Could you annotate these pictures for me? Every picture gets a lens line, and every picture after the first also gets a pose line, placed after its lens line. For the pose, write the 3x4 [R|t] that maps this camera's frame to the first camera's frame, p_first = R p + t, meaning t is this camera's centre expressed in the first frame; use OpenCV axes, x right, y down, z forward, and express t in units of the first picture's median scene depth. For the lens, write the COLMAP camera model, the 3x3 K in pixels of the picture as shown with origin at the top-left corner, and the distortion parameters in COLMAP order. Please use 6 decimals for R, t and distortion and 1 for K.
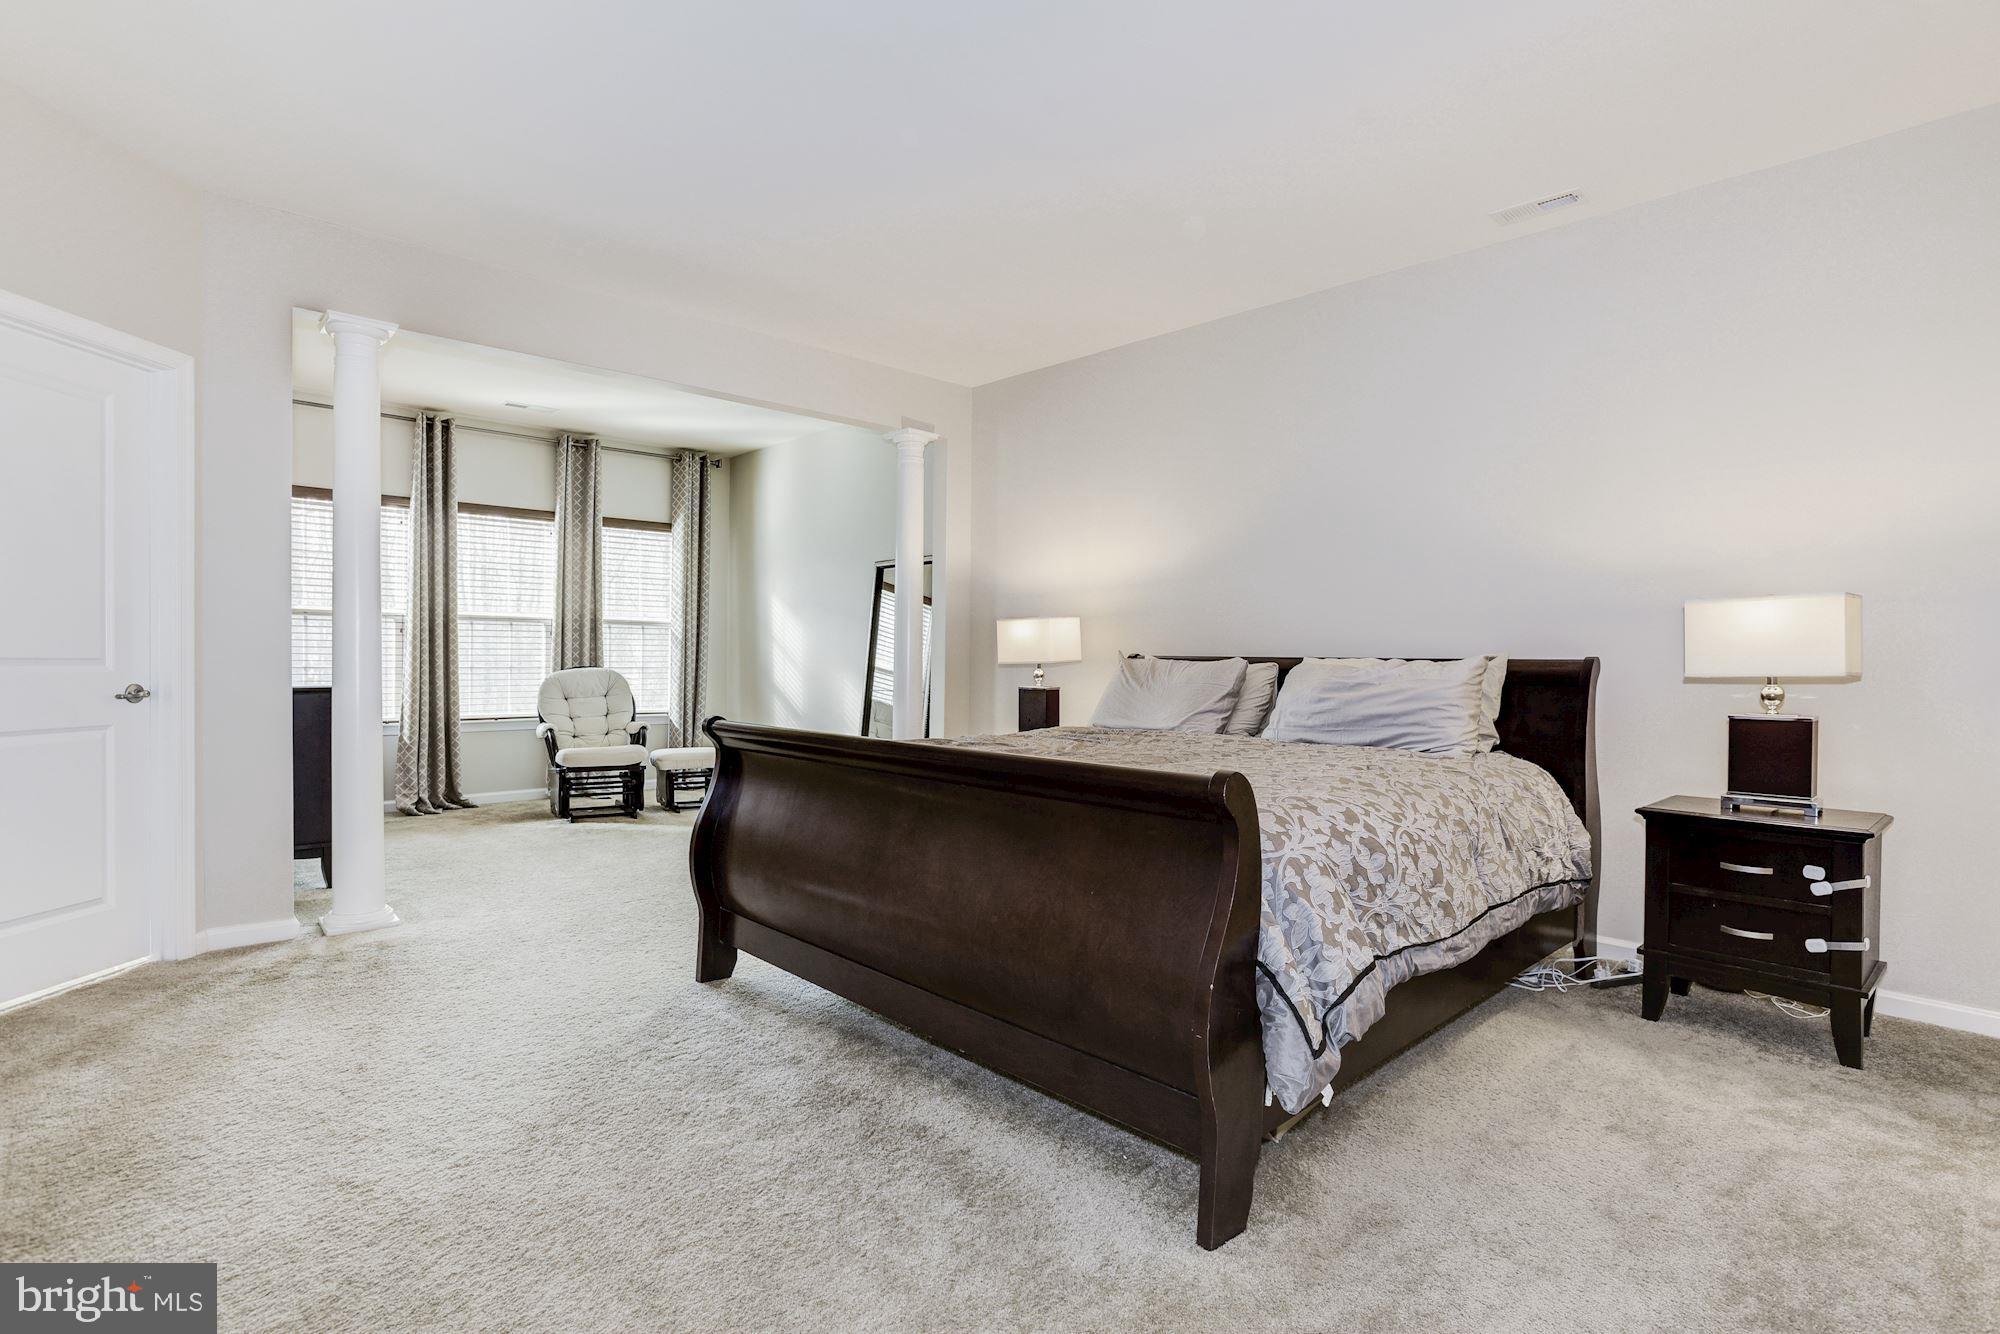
lens RADIAL K [[978.9, 0, 1011.6], [0, 978.9, 647.2], [0, 0, 1]] dist [-0.054558, 0.030643]
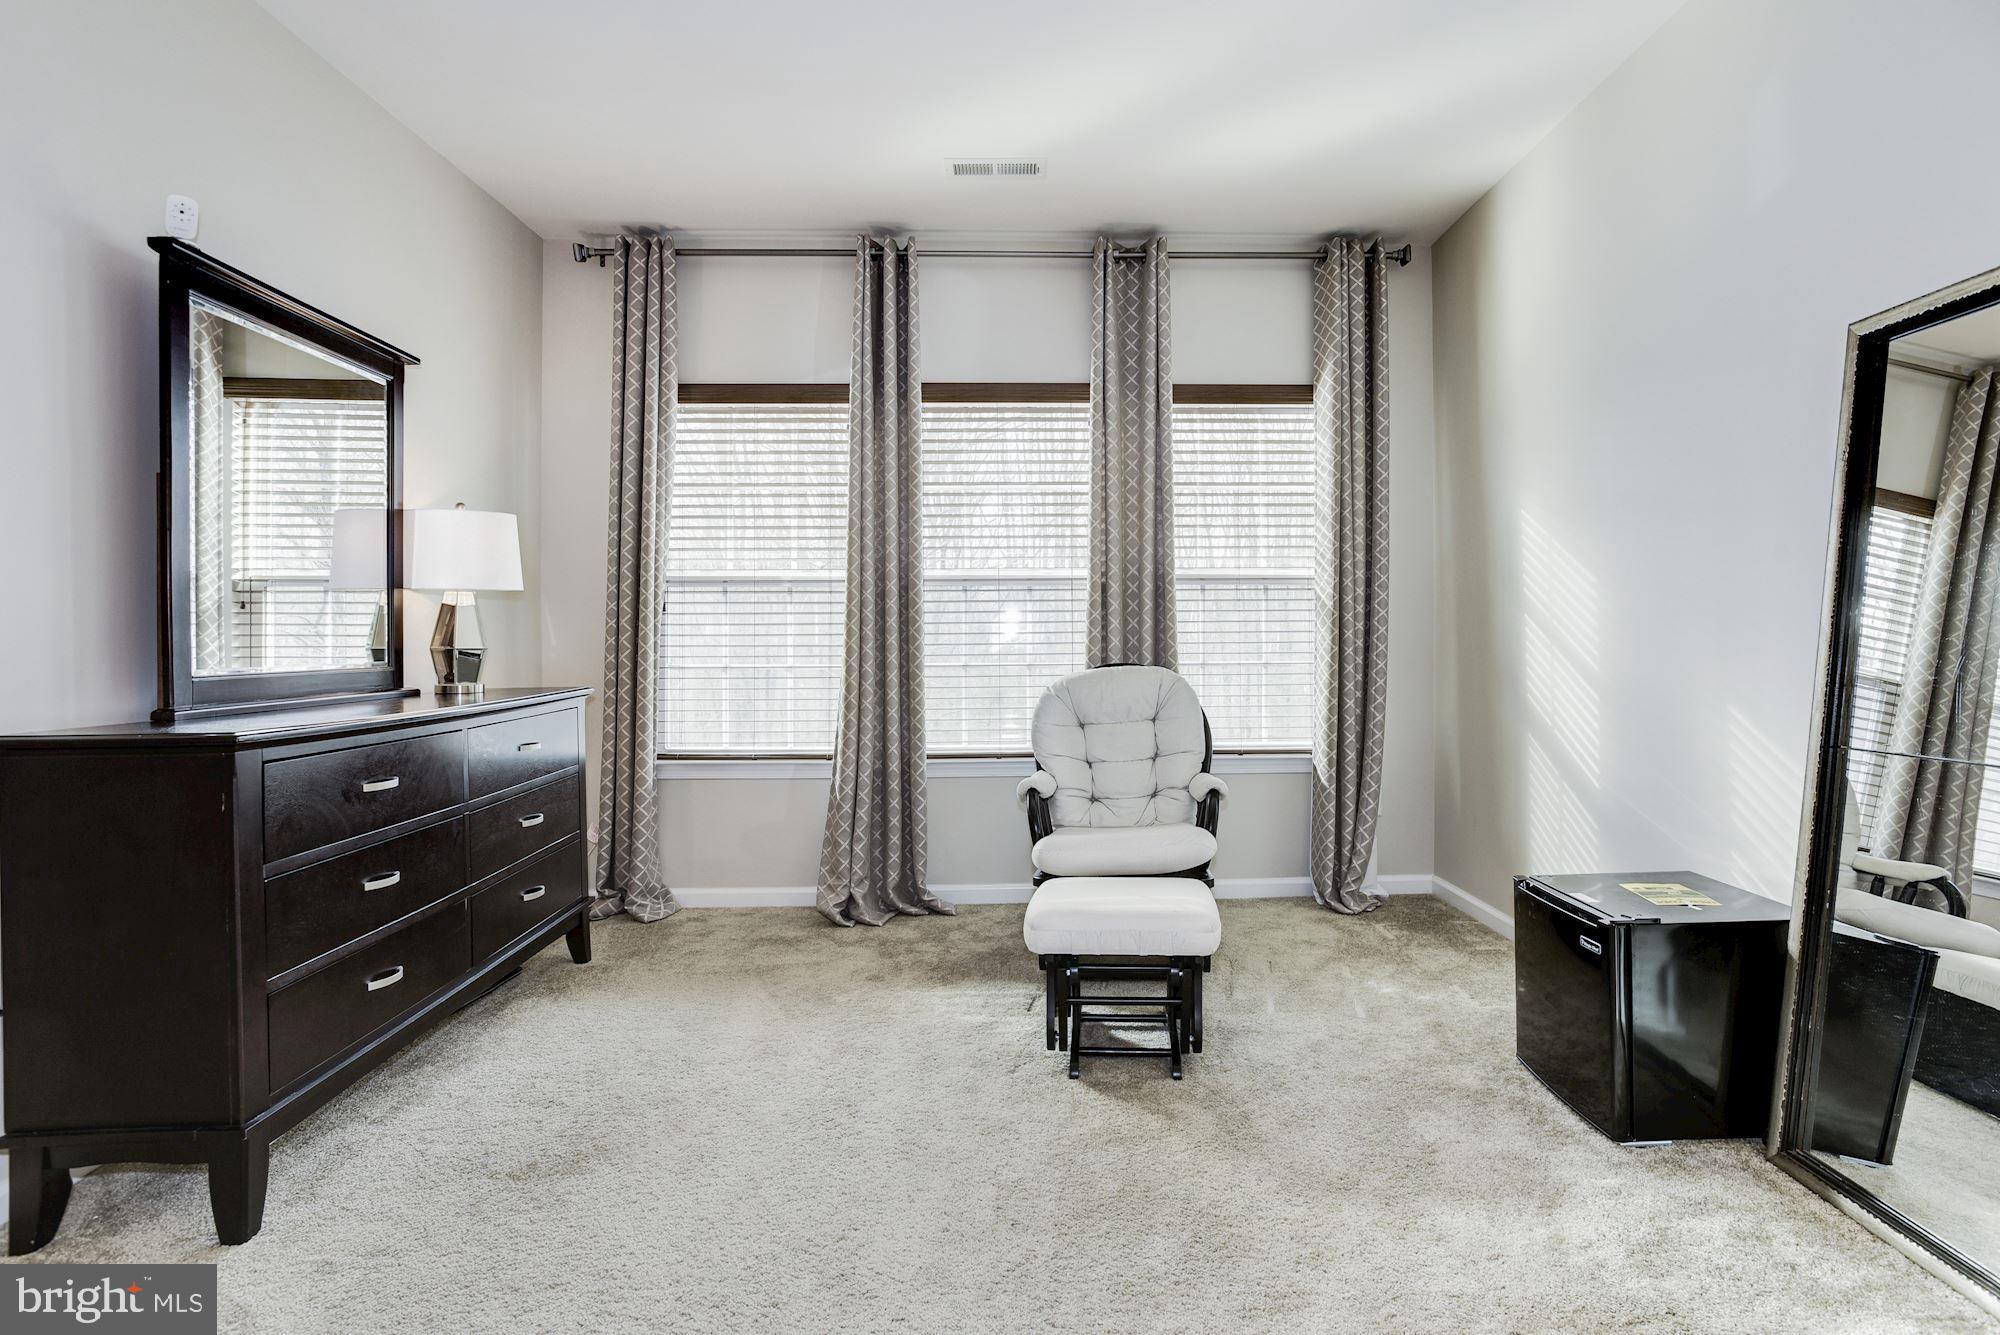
lens RADIAL K [[991.6, 0, 1012.9], [0, 991.6, 683.4], [0, 0, 1]] dist [-0.055824, 0.028528]
pose [[0.736603, -0.008012, -0.676278, -0.128898], [0.023495, 0.999629, 0.013748, 0.022480], [0.675917, -0.026016, 0.736519, 0.563520]]
